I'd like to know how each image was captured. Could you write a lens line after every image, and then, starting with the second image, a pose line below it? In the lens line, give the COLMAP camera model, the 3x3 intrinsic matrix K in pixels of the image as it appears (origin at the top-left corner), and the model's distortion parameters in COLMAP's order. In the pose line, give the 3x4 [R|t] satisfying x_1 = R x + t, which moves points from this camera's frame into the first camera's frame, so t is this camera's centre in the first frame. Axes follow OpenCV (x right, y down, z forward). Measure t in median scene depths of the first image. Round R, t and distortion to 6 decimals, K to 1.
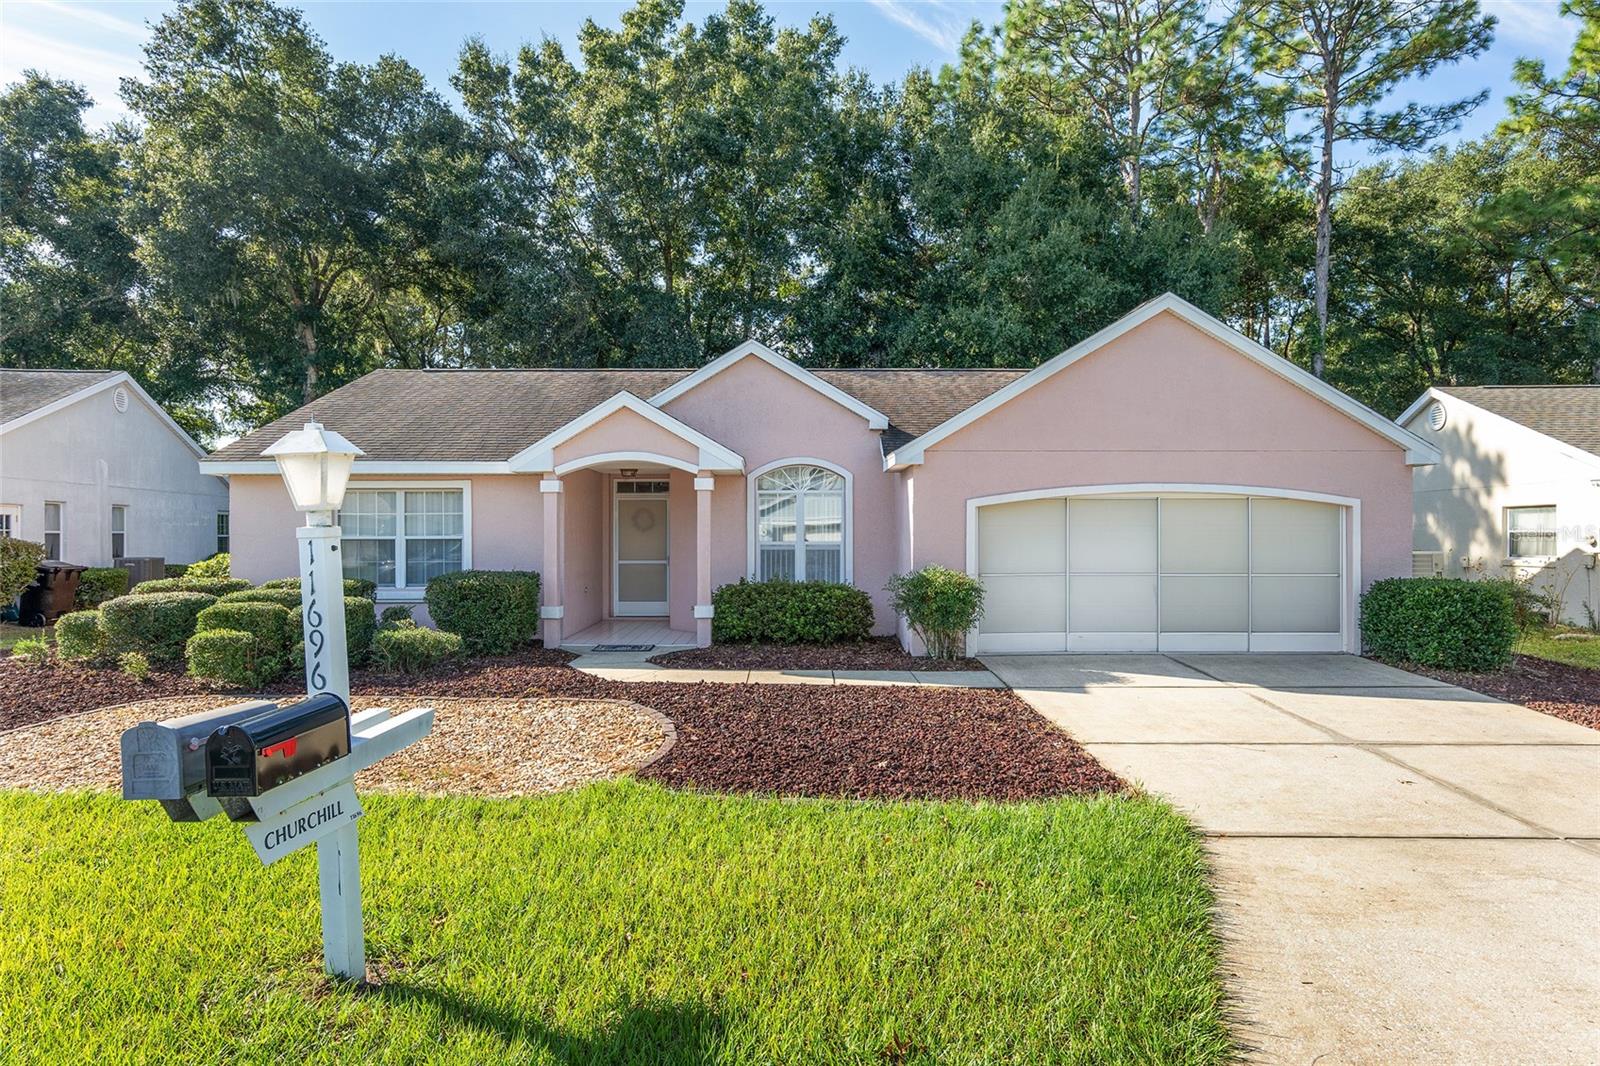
lens RADIAL K [[896.3, 0, 798.8], [0, 896.3, 523.4], [0, 0, 1]] dist [-0.000127, 0.000724]
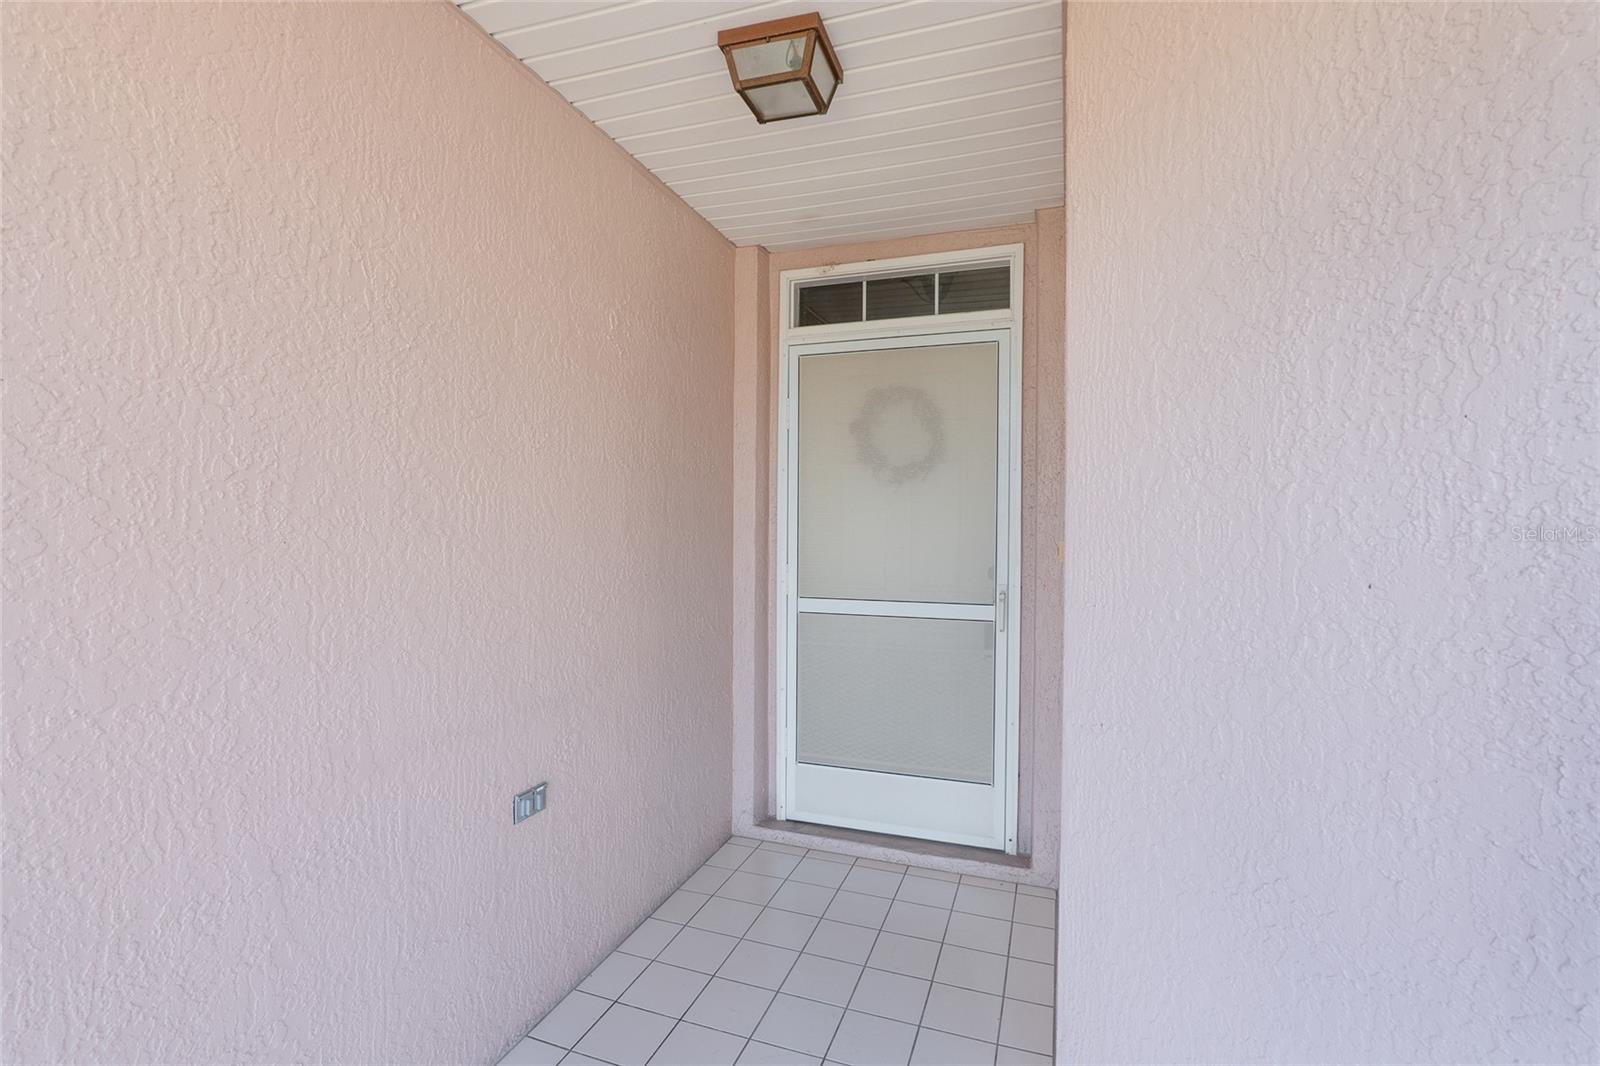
lens RADIAL K [[737.8, 0, 800.1], [0, 737.8, 534.2], [0, 0, 1]] dist [-0.035282, -0.000118]
pose [[0.939378, 0.012005, -0.342672, -0.130187], [-0.004211, 0.999715, 0.023479, 0.018683], [0.342856, -0.020612, 0.939162, 0.806034]]
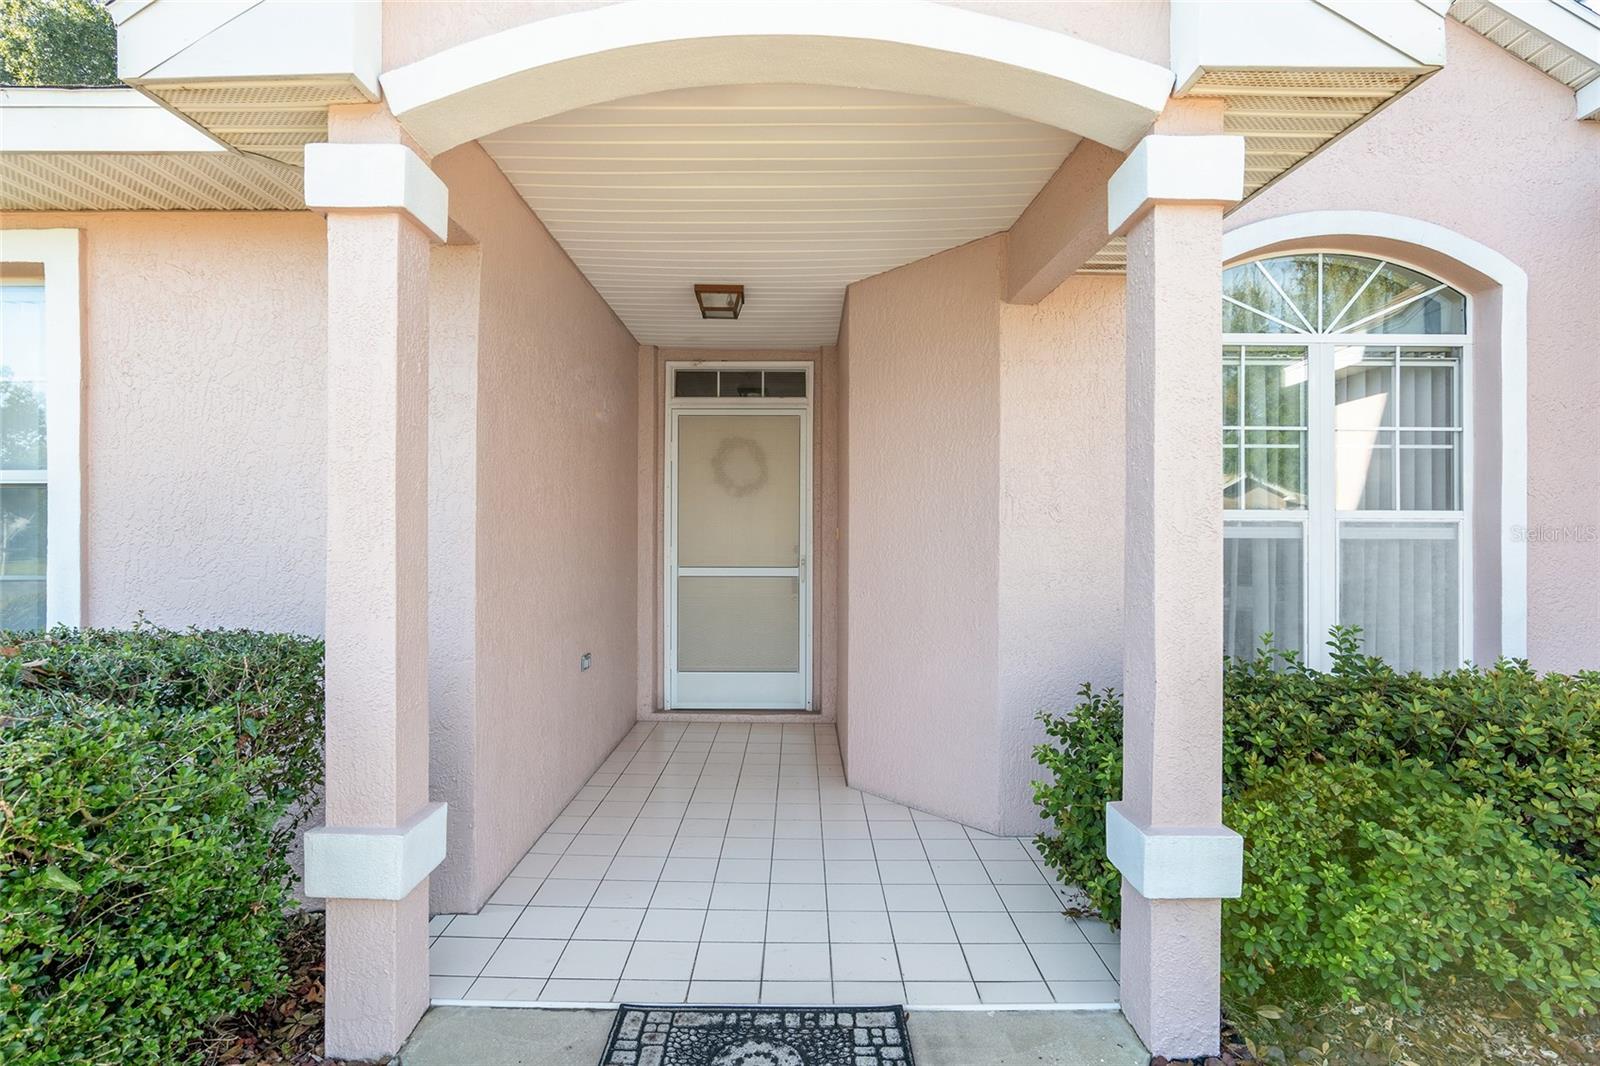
lens RADIAL K [[782.8, 0, 799.7], [0, 782.8, 532.1], [0, 0, 1]] dist [-0.010256, 0.000638]
pose [[0.999965, 0.005307, -0.006441, -0.144656], [-0.005278, 0.999976, 0.004589, 0.023572], [0.006465, -0.004555, 0.999969, 0.654171]]
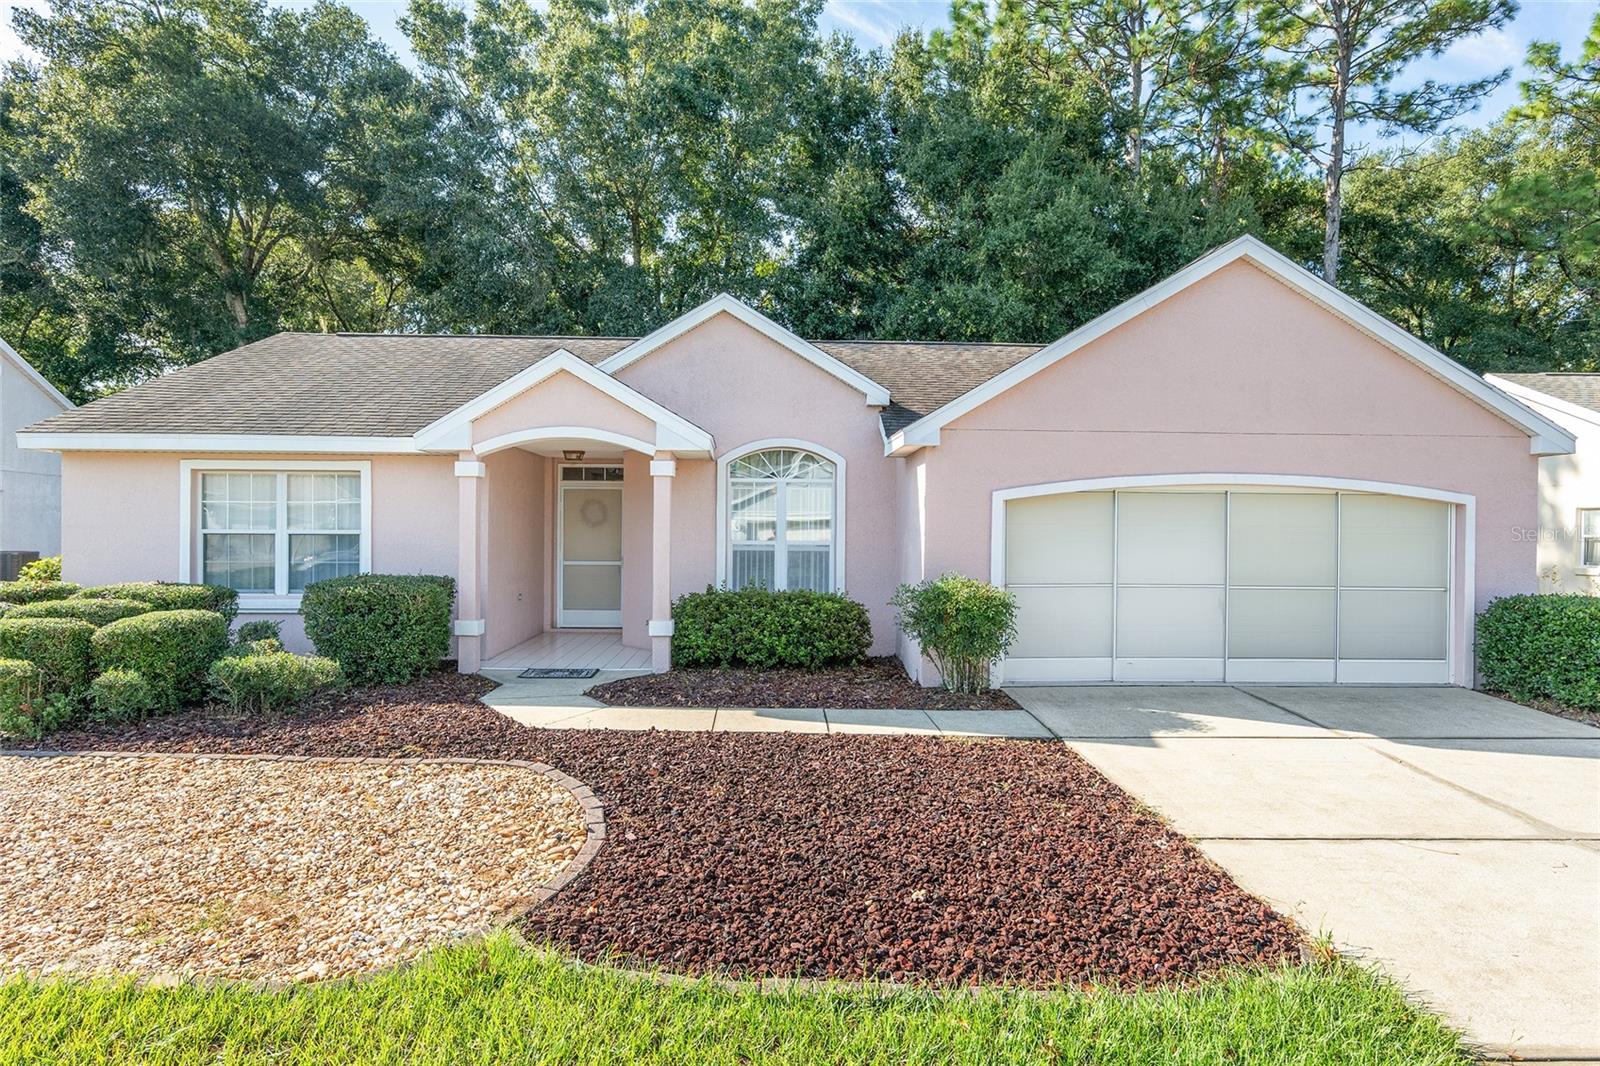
lens RADIAL K [[896.3, 0, 798.6], [0, 896.3, 527.2], [0, 0, 1]] dist [-0.000127, 0.000724]
pose [[0.999524, 0.009764, 0.029274, -0.005863], [-0.010029, 0.999910, 0.008905, 0.000028], [-0.029184, -0.009194, 0.999532, 0.154937]]
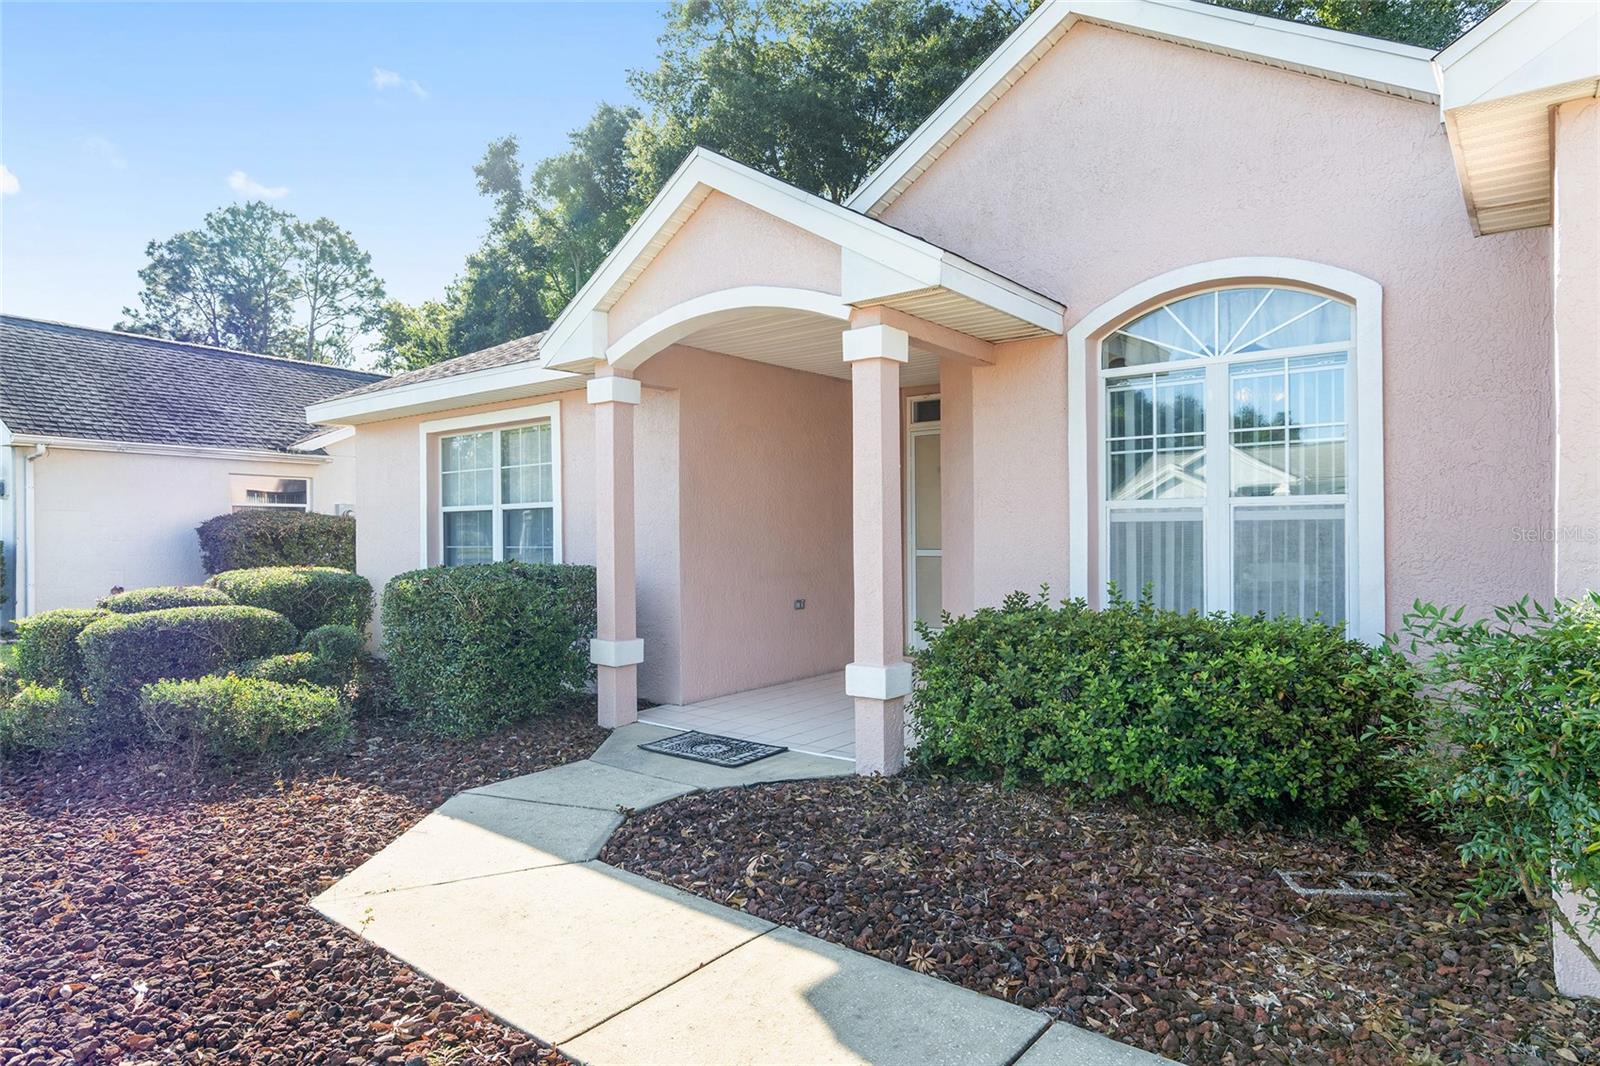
lens RADIAL K [[934.3, 0, 798.8], [0, 934.3, 529.5], [0, 0, 1]] dist [-0.008494, -0.000811]
pose [[0.772358, -0.006581, -0.635153, 0.095927], [0.014987, 0.999857, 0.007865, 0.023900], [0.635010, -0.015594, 0.772346, 0.527818]]
